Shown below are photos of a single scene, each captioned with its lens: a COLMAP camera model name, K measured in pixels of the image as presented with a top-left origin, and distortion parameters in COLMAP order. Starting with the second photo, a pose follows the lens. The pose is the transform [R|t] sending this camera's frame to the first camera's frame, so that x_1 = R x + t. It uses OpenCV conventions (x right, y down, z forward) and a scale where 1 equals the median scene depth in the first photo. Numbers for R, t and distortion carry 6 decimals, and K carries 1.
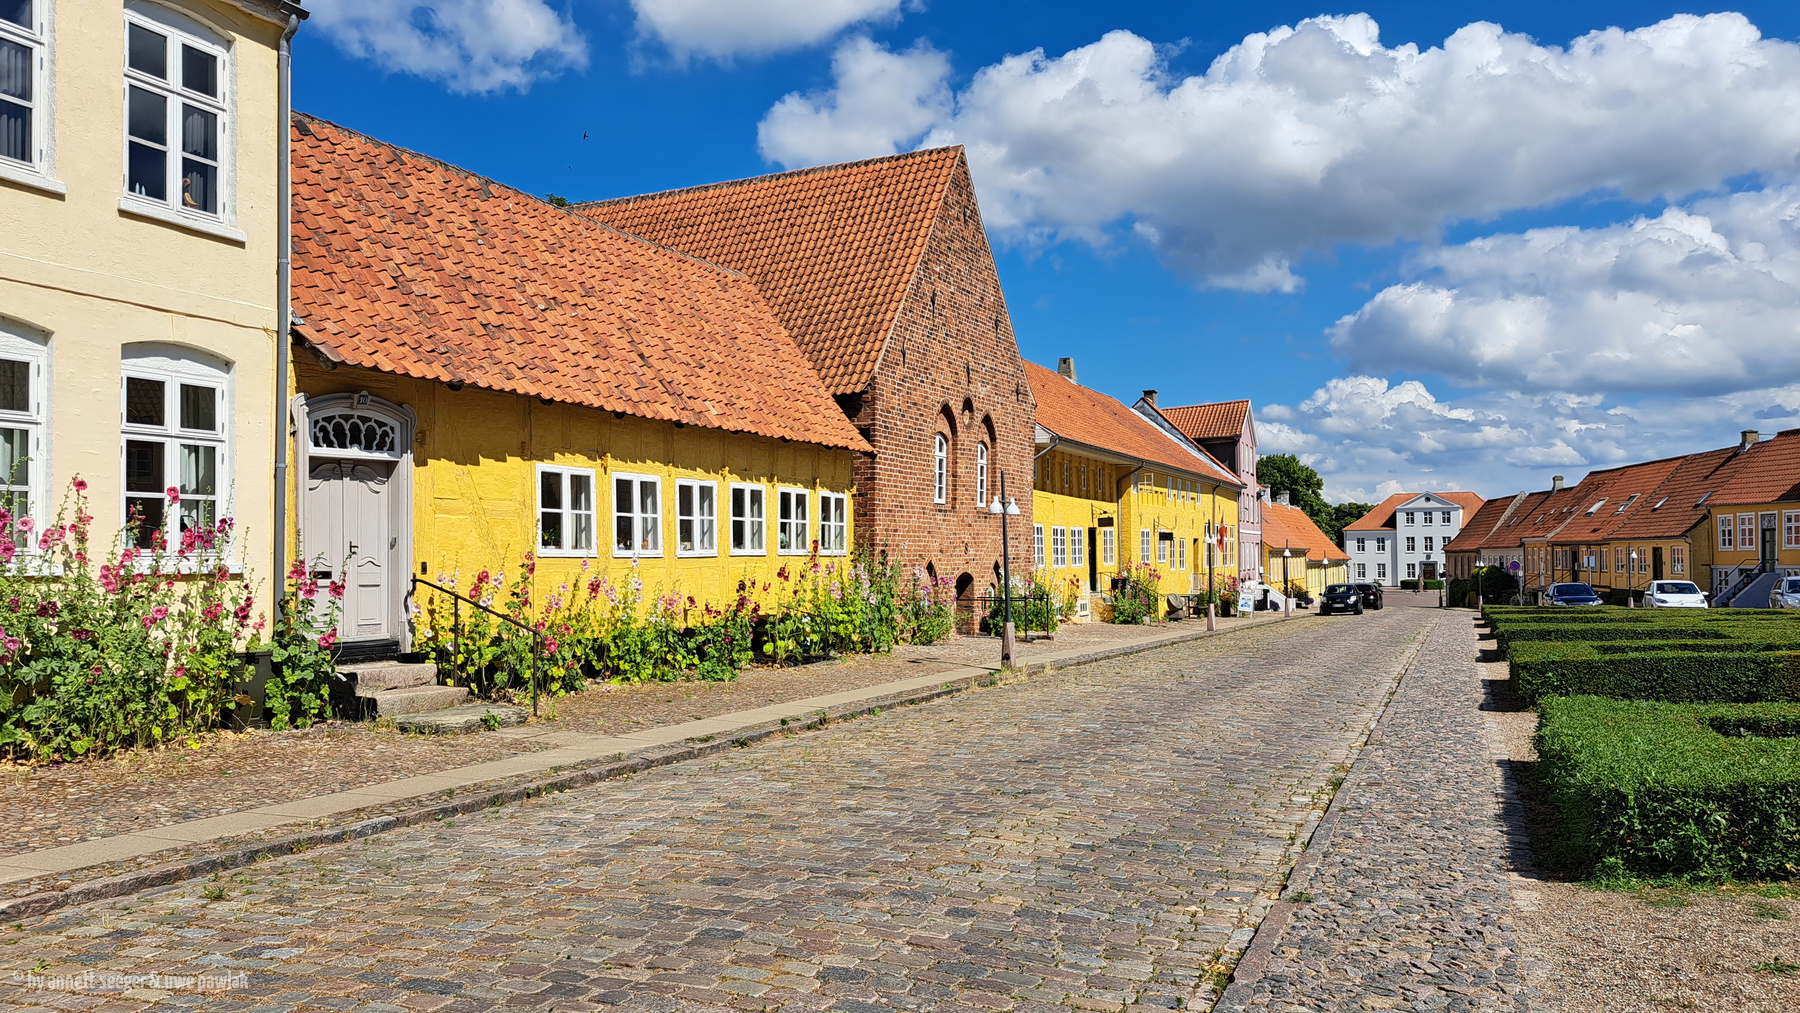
lens RADIAL K [[1210.4, 0, 901.6], [0, 1210.4, 559.5], [0, 0, 1]] dist [0.043552, -0.087402]
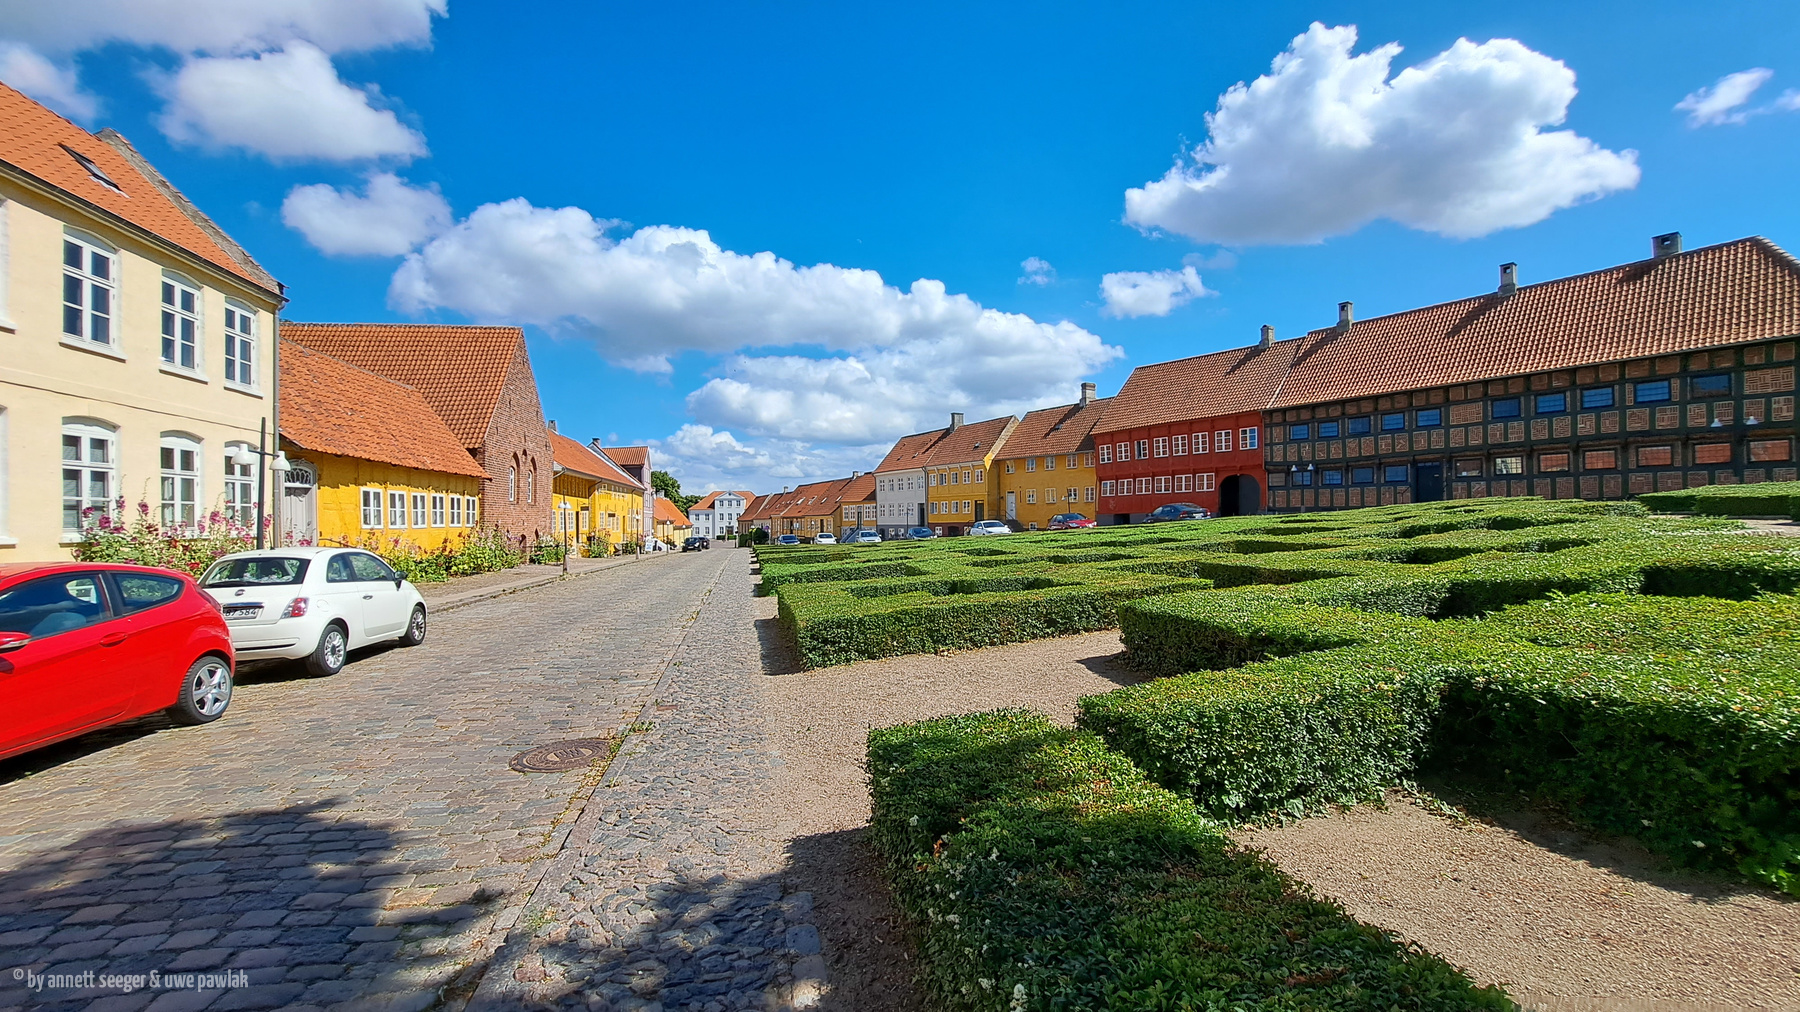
lens RADIAL K [[678.0, 0, 862.1], [0, 678.0, 507.9], [0, 0, 1]] dist [-0.001301, -0.000241]
pose [[0.824848, 0.008064, 0.565297, -0.091203], [0.006088, 0.999714, -0.023144, -0.002267], [-0.565322, 0.022532, 0.824563, -0.208166]]
